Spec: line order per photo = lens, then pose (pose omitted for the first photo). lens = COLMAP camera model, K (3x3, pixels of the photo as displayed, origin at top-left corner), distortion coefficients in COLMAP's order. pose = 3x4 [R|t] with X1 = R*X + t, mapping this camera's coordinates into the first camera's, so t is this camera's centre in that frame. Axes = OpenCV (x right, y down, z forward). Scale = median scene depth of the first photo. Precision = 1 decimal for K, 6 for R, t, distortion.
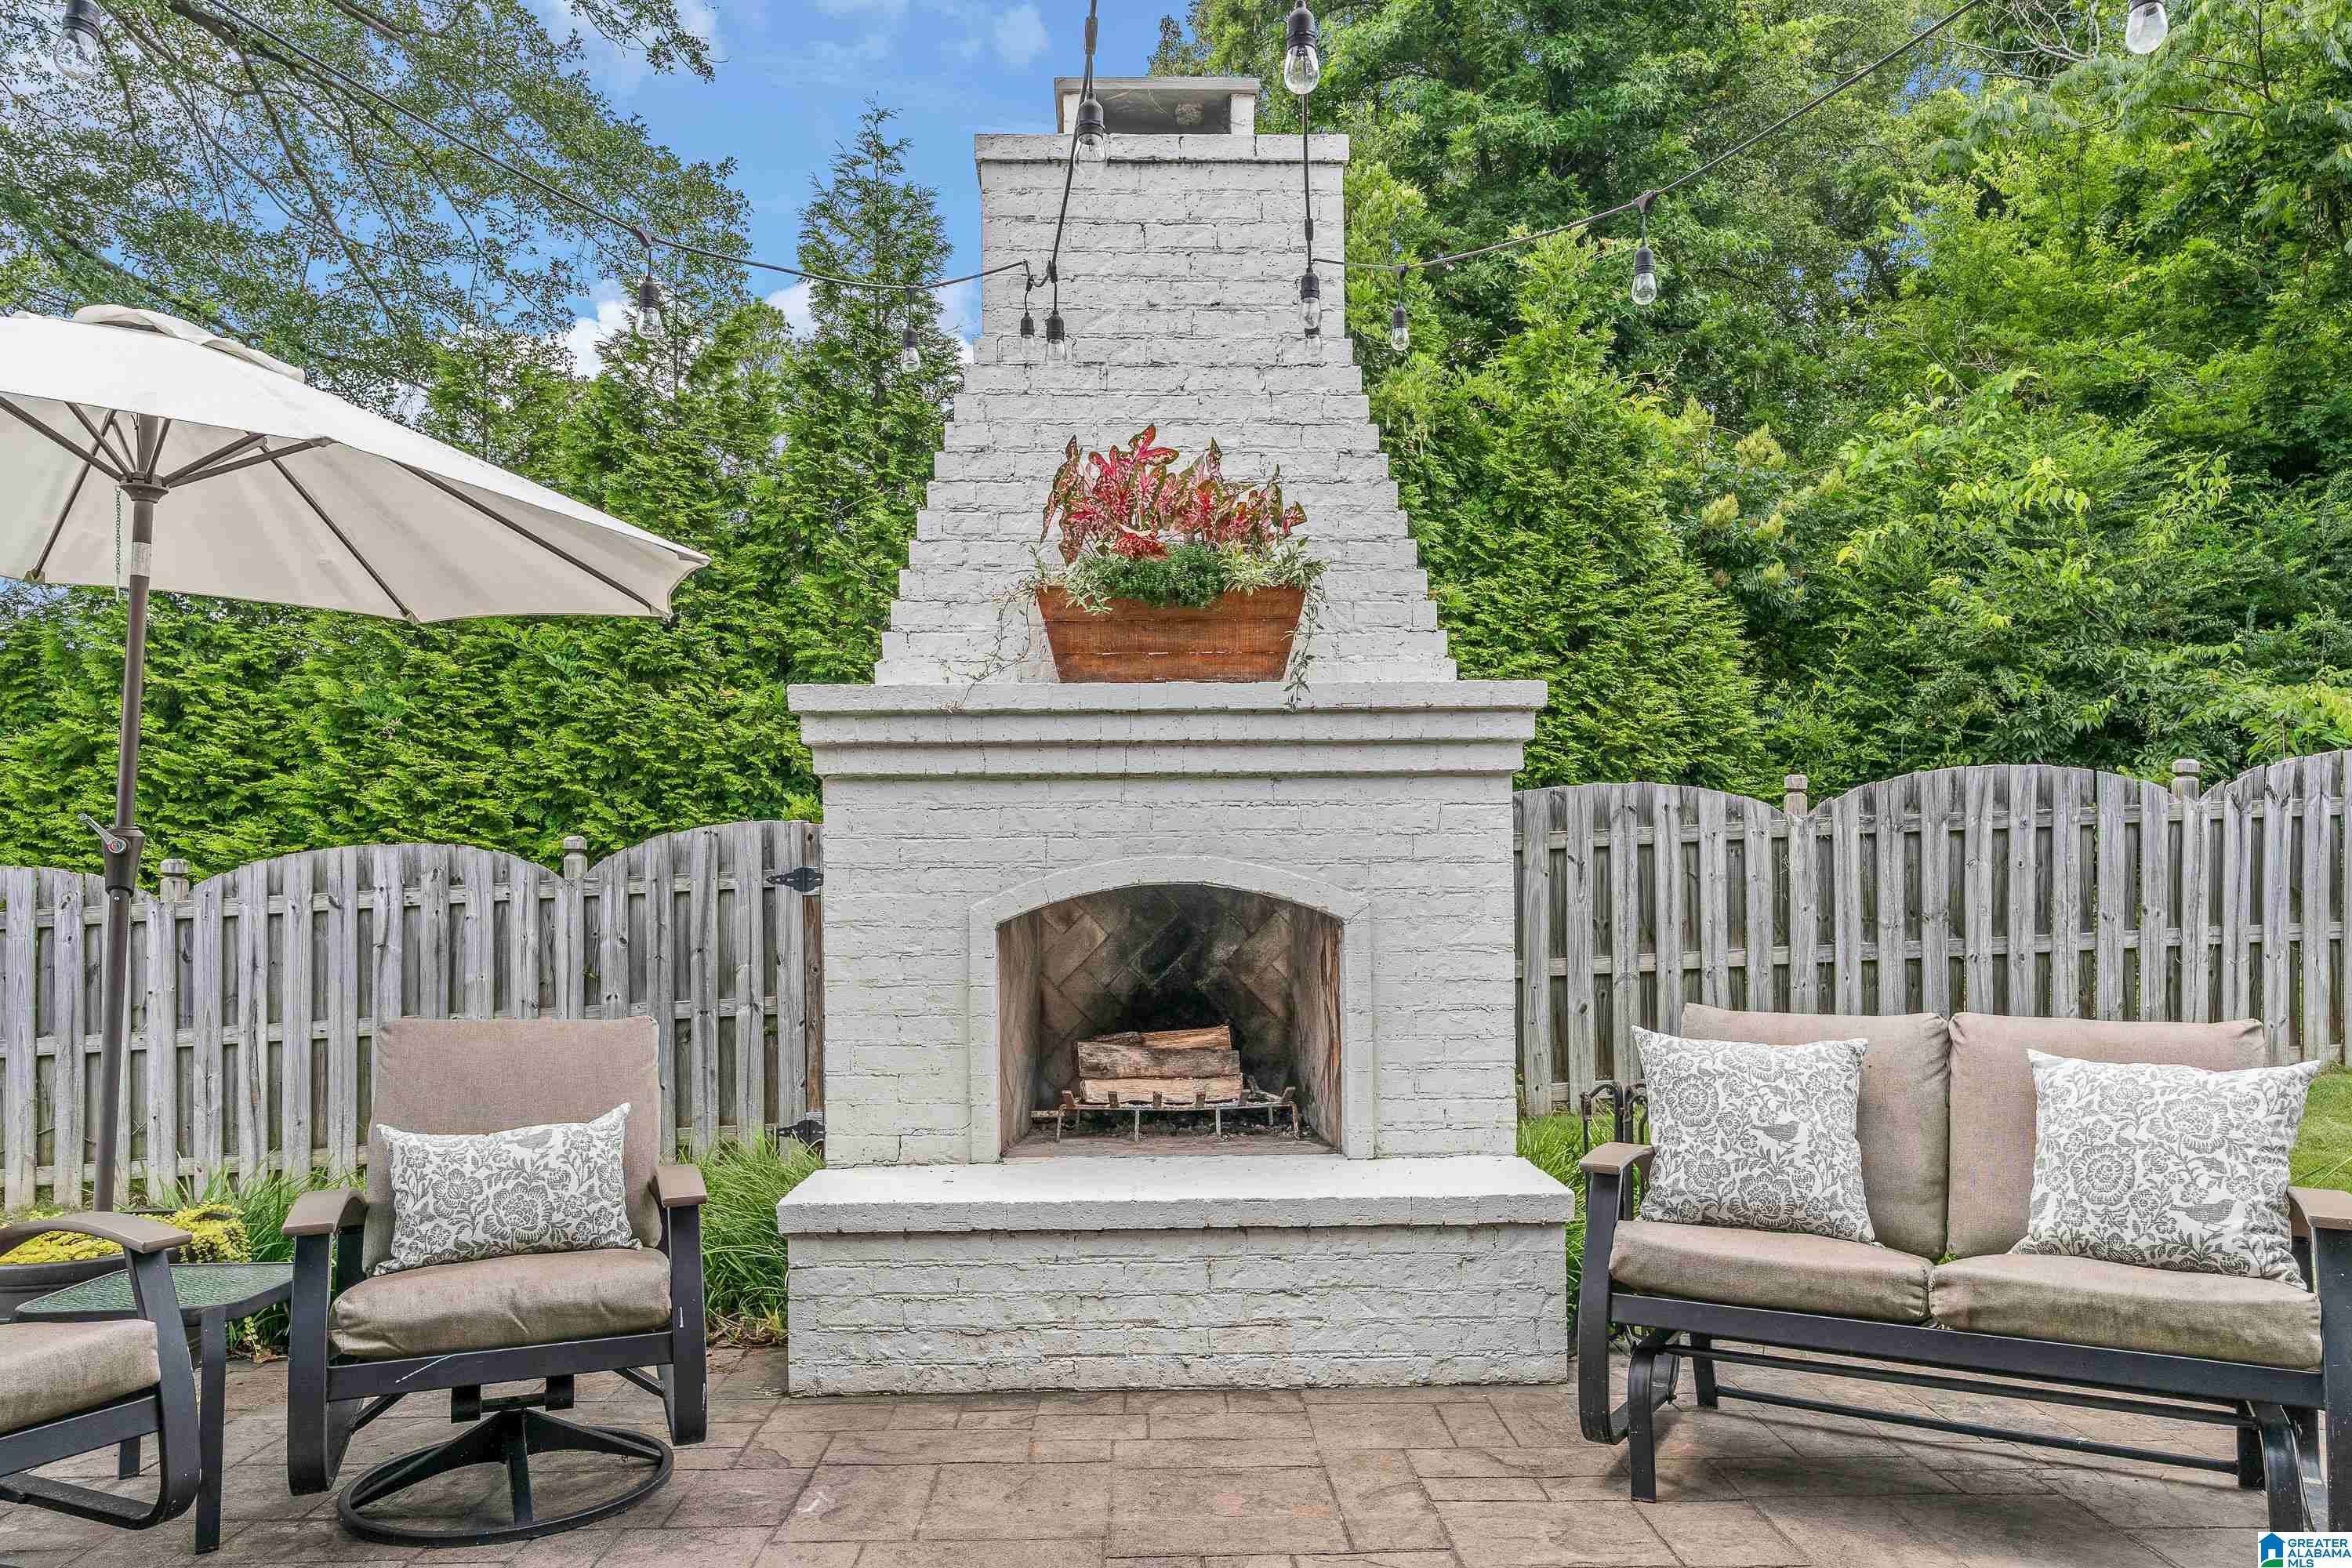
lens RADIAL K [[1553.1, 0, 1169.4], [0, 1553.1, 867.0], [0, 0, 1]] dist [0.001225, 0.001762]
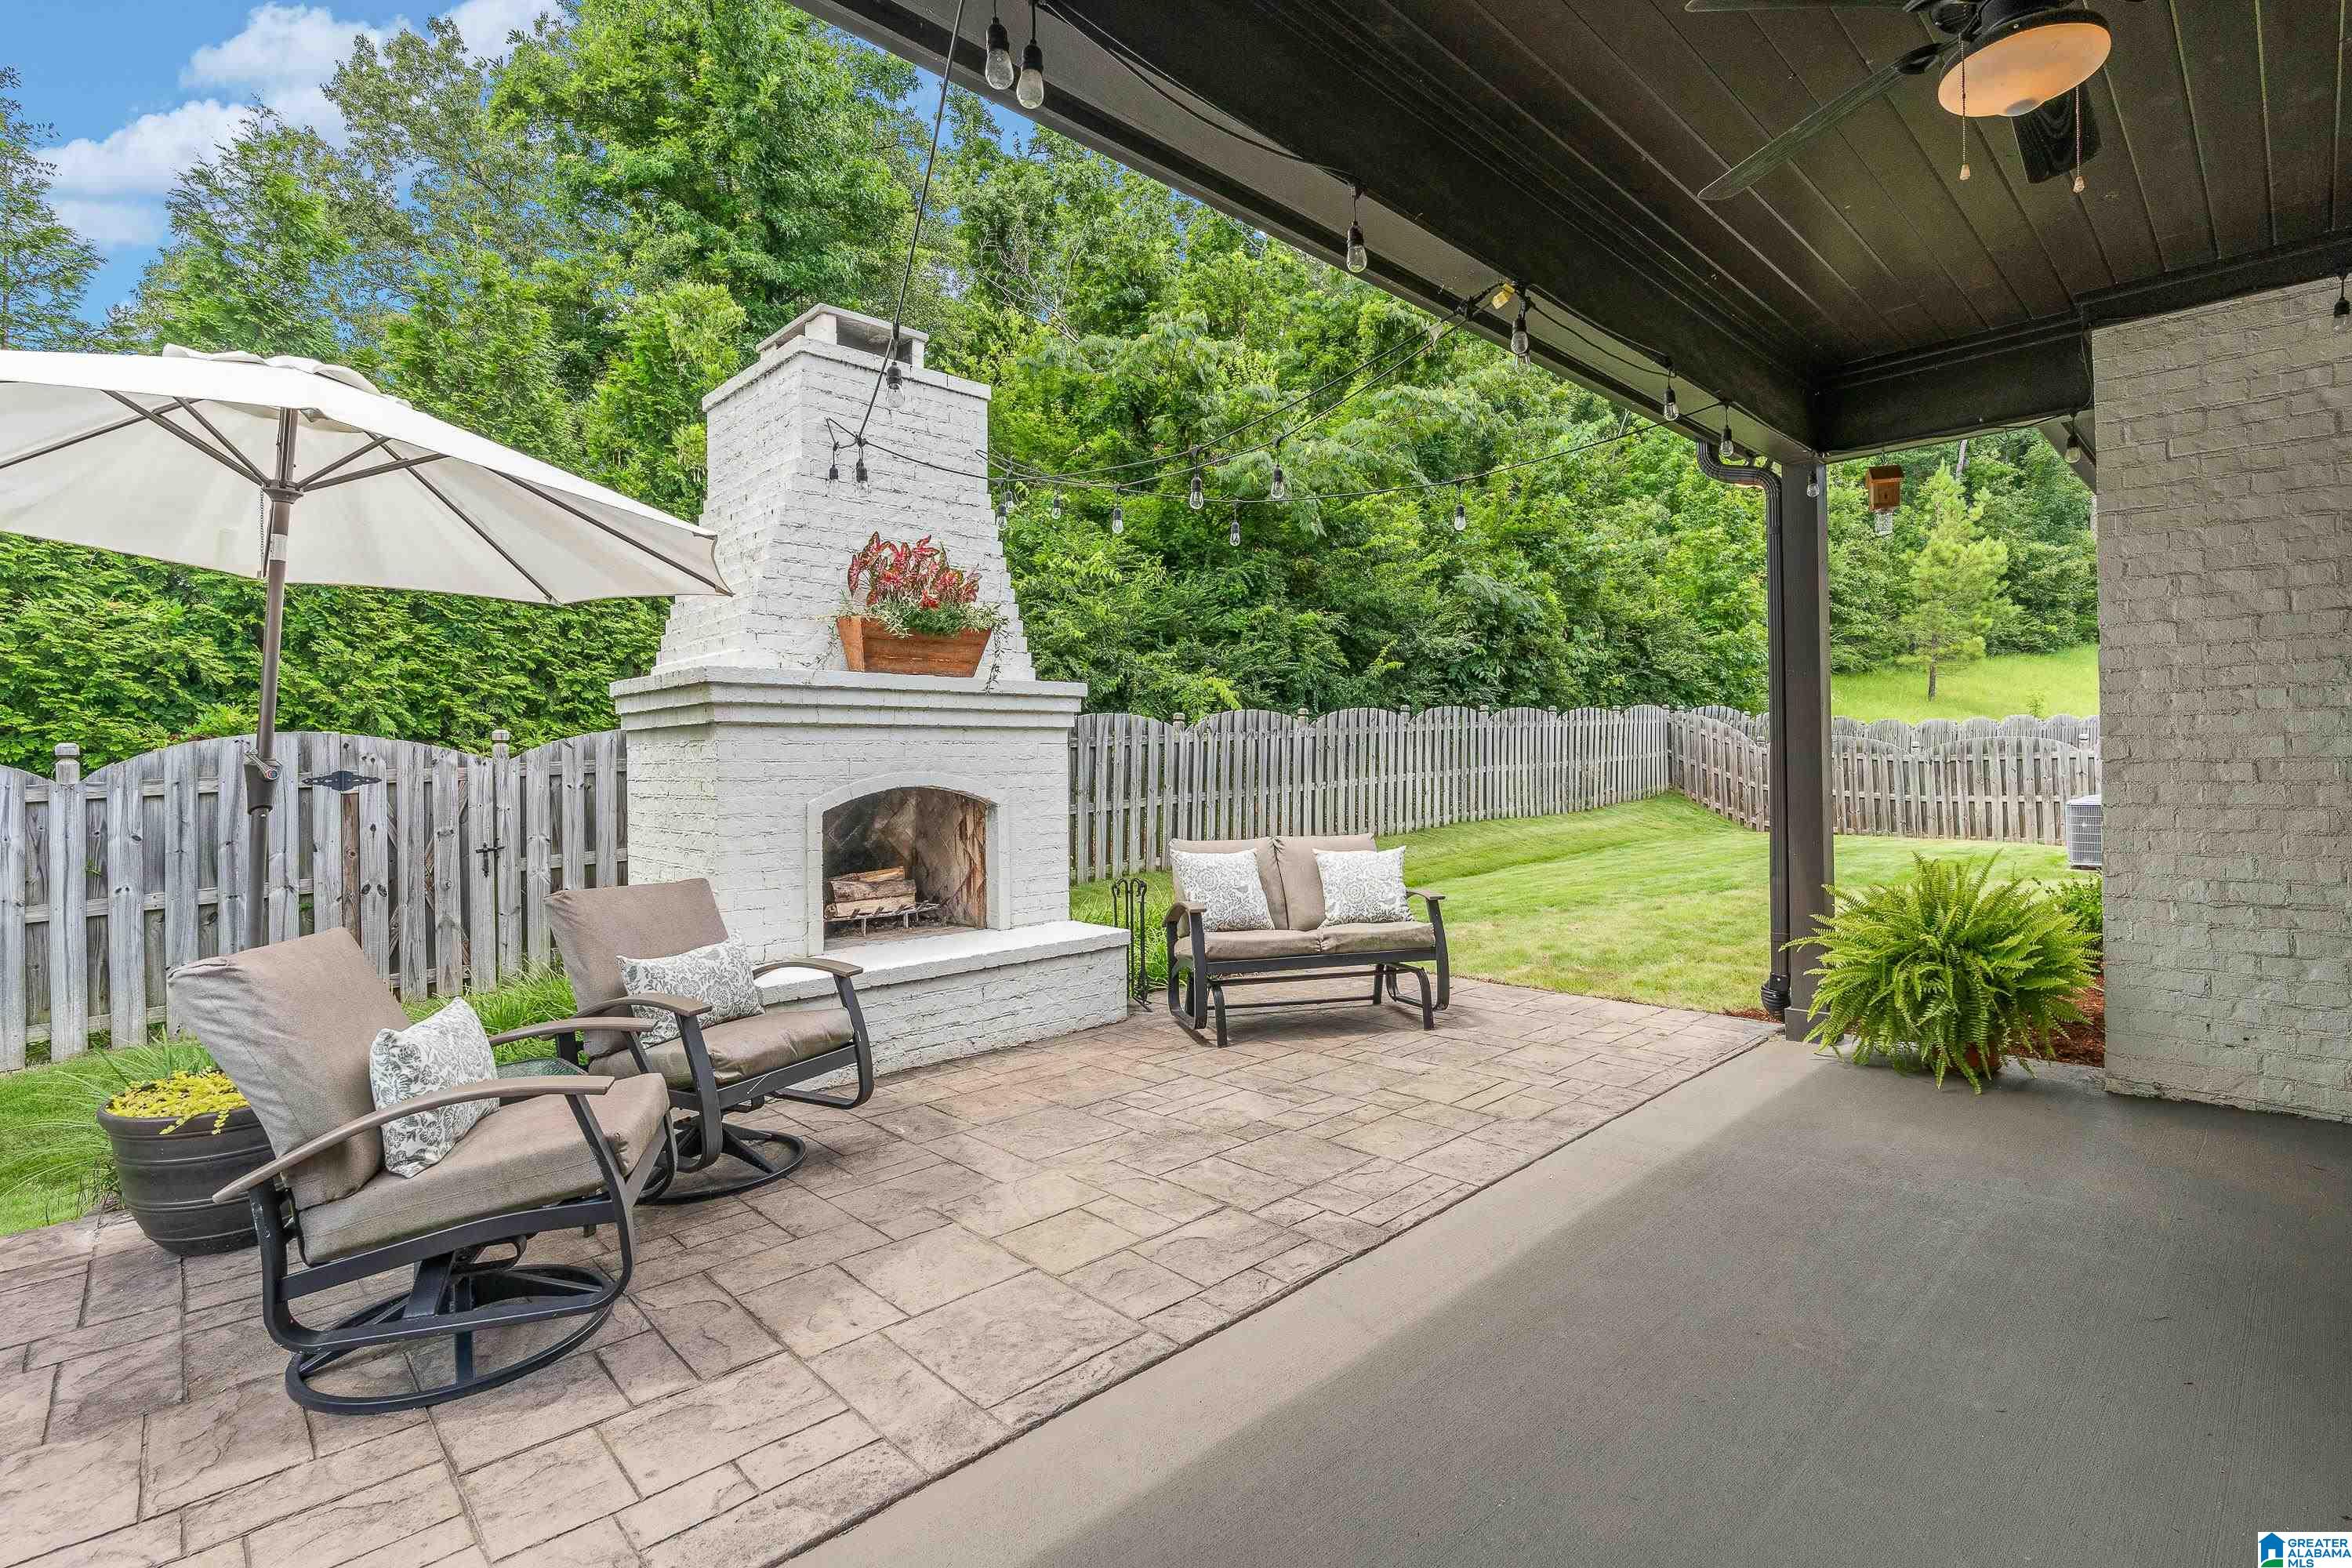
lens RADIAL K [[1078.6, 0, 1179.7], [0, 1078.6, 757.5], [0, 0, 1]] dist [-0.004099, -0.000083]
pose [[0.742112, 0.000778, 0.670276, -0.559155], [-0.002955, 0.999993, 0.002112, -0.024699], [-0.670270, -0.003548, 0.742109, -0.115767]]
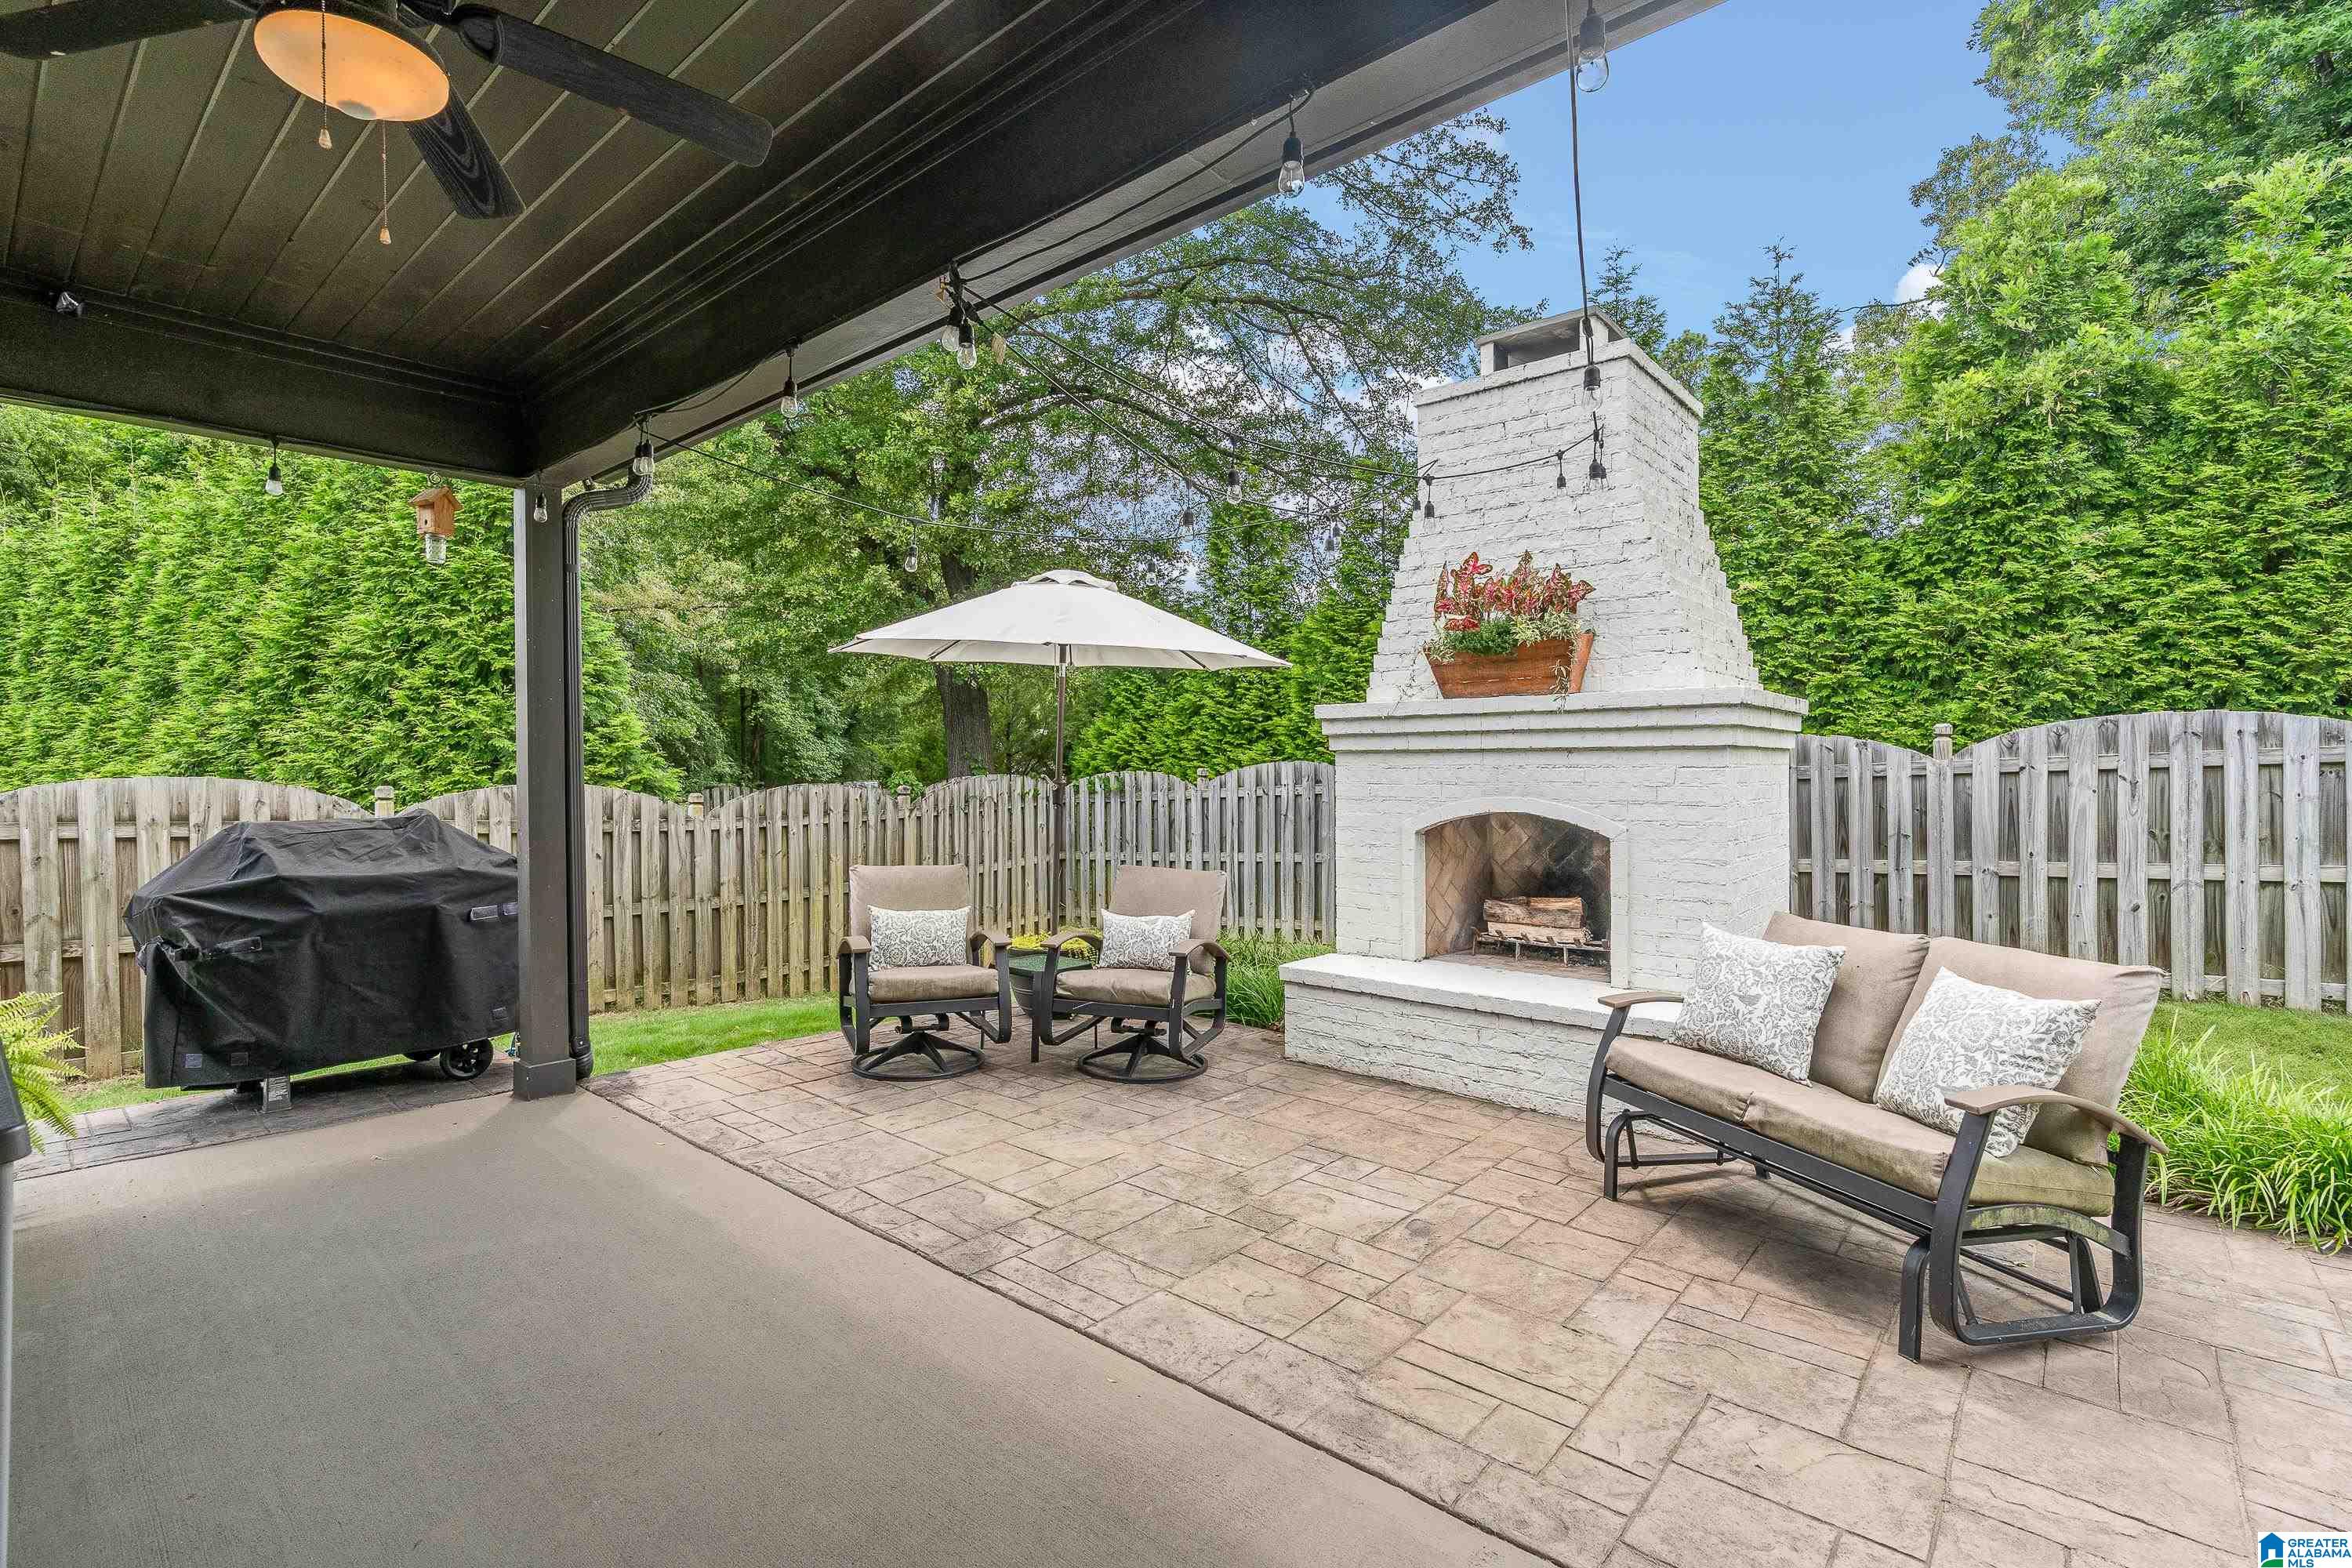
lens RADIAL K [[1075.8, 0, 1176.0], [0, 1075.8, 784.0], [0, 0, 1]] dist [-0.004669, -0.000131]
pose [[0.745305, 0.018106, -0.666478, 0.479850], [0.006362, 0.999393, 0.034264, -0.059298], [0.666693, -0.029777, 0.744737, -0.118647]]
